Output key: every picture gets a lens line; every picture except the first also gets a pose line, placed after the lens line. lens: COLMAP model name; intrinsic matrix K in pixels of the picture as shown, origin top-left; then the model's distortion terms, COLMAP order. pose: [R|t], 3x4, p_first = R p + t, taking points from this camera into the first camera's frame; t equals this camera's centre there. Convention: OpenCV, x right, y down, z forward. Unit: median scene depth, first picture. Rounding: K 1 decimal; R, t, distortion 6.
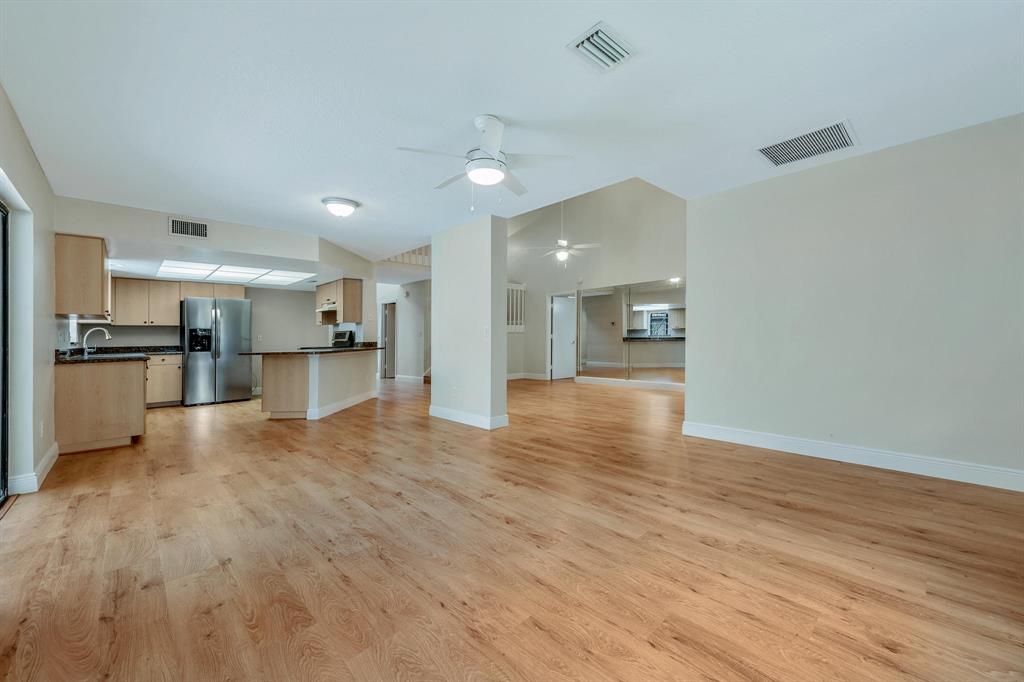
lens RADIAL K [[416.3, 0, 512.2], [0, 416.3, 342.1], [0, 0, 1]] dist [-0.000578, -0.000566]
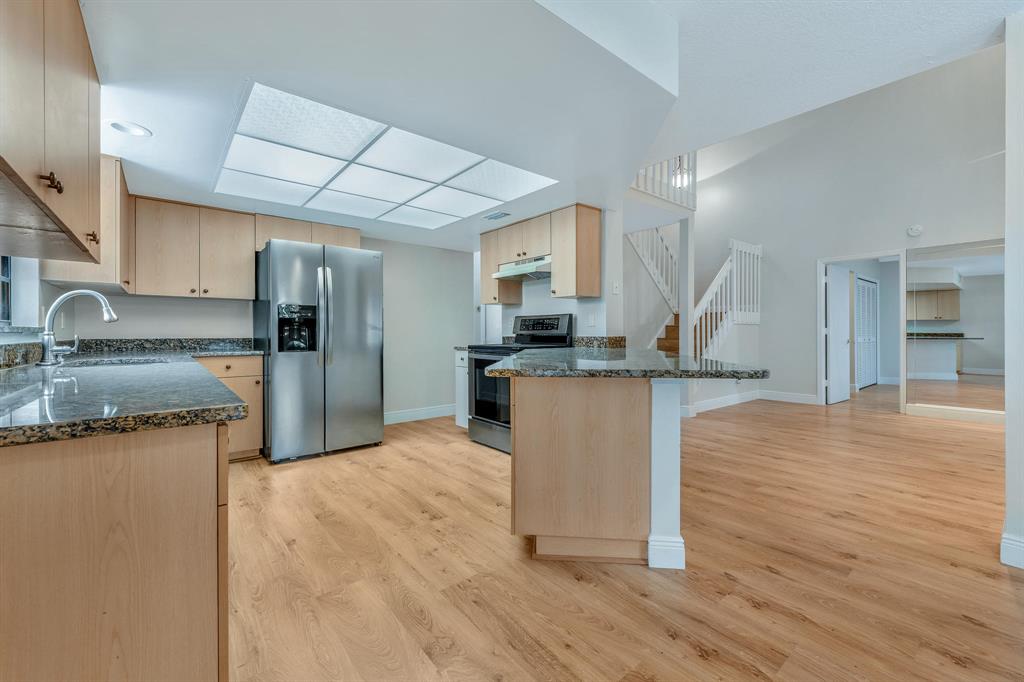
lens RADIAL K [[452.4, 0, 512.9], [0, 452.4, 333.0], [0, 0, 1]] dist [0.004955, -0.000669]
pose [[0.996112, 0.014063, -0.086970, -0.291325], [-0.014842, 0.999855, -0.008314, 0.001400], [0.086841, 0.009572, 0.996176, 0.317473]]
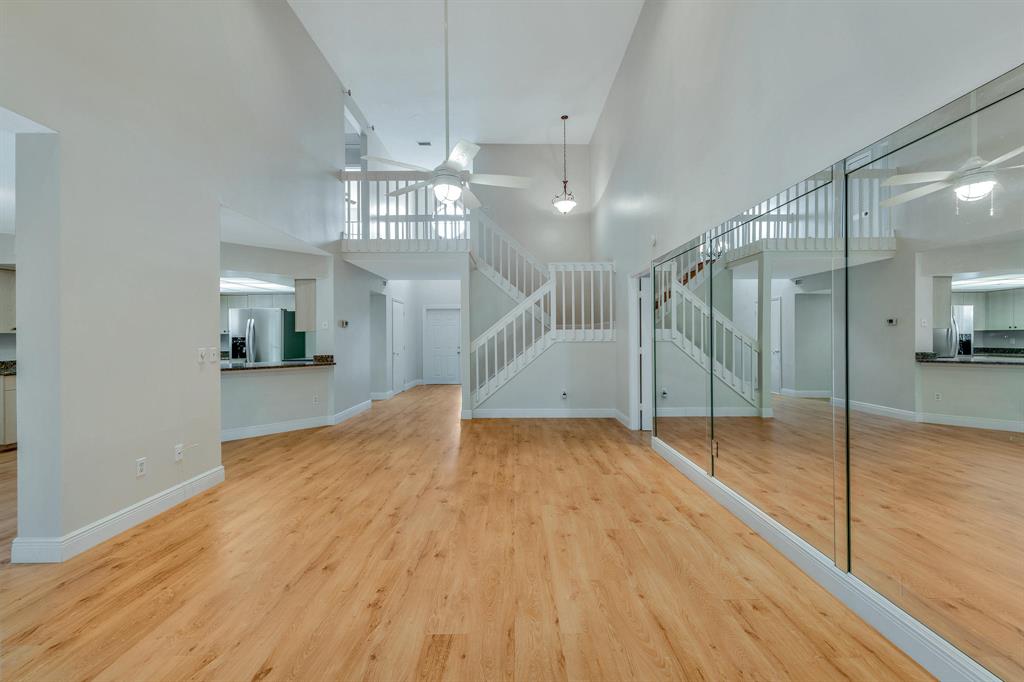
lens RADIAL K [[406.8, 0, 520.8], [0, 406.8, 335.6], [0, 0, 1]] dist [0.000855, -0.001242]
pose [[0.732455, 0.008822, -0.680758, 0.343171], [-0.010318, 0.999945, 0.001857, -0.031857], [0.680737, 0.005664, 0.732506, 0.500164]]
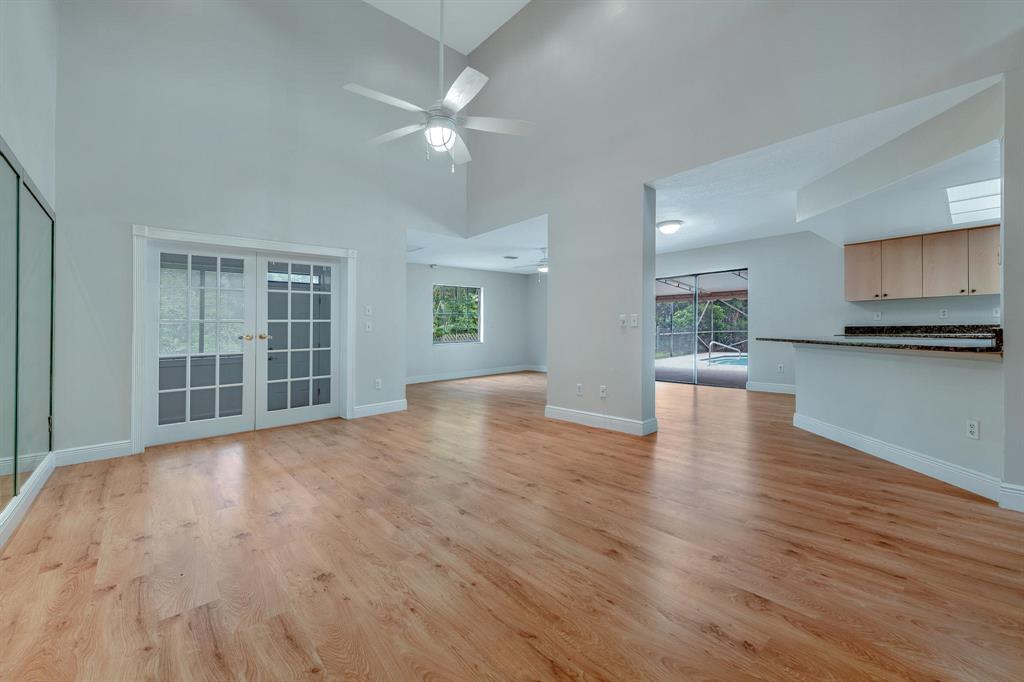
lens RADIAL K [[406.8, 0, 507.3], [0, 406.8, 322.4], [0, 0, 1]] dist [0.000855, -0.001242]
pose [[-0.998740, 0.032717, 0.038054, 0.020545], [0.032582, 0.999460, -0.004182, -0.012331], [-0.038171, -0.002937, -0.999267, 0.980639]]
